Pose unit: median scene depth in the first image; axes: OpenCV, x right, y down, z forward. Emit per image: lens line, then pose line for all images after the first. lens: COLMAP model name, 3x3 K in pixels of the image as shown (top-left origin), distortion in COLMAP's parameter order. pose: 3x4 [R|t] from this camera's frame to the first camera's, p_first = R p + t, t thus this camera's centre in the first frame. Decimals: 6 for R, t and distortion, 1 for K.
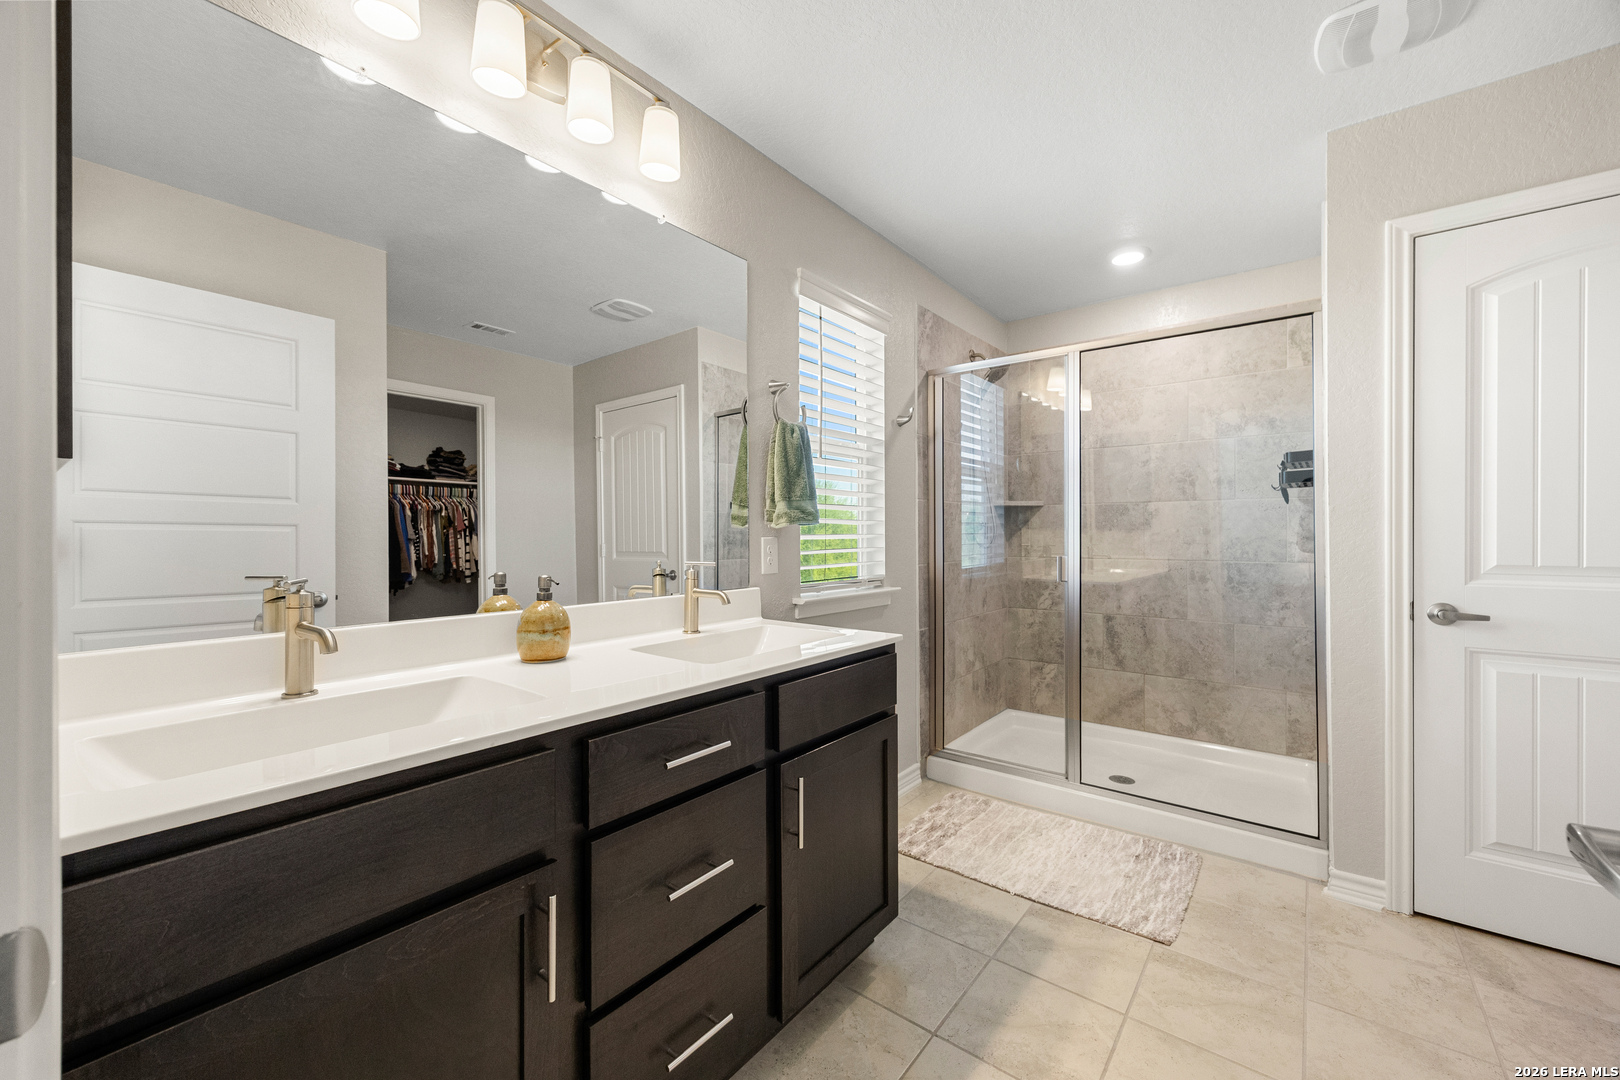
lens RADIAL K [[627.1, 0, 807.6], [0, 627.1, 535.8], [0, 0, 1]] dist [0.000423, 0.000048]
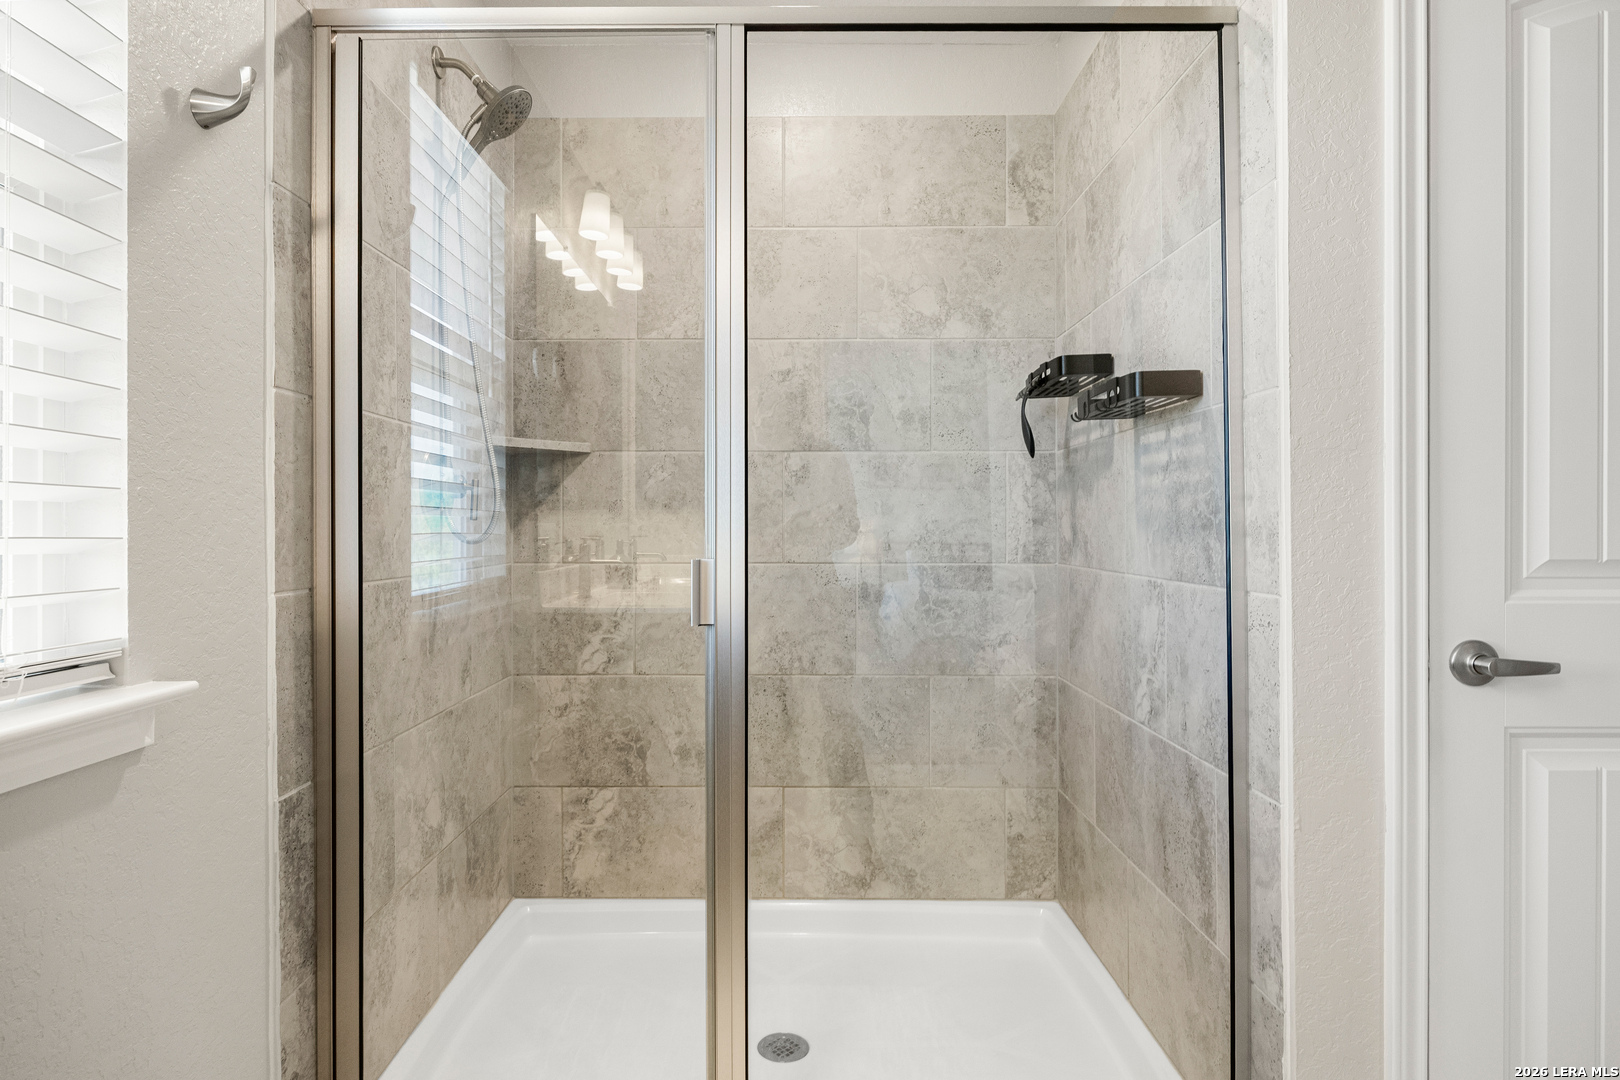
lens RADIAL K [[937.6, 0, 804.5], [0, 937.6, 529.2], [0, 0, 1]] dist [-0.008419, -0.003454]
pose [[0.791581, 0.002007, 0.611061, 0.088511], [-0.000557, 0.999997, -0.002563, 0.012818], [-0.611064, 0.001688, 0.791580, 0.410755]]
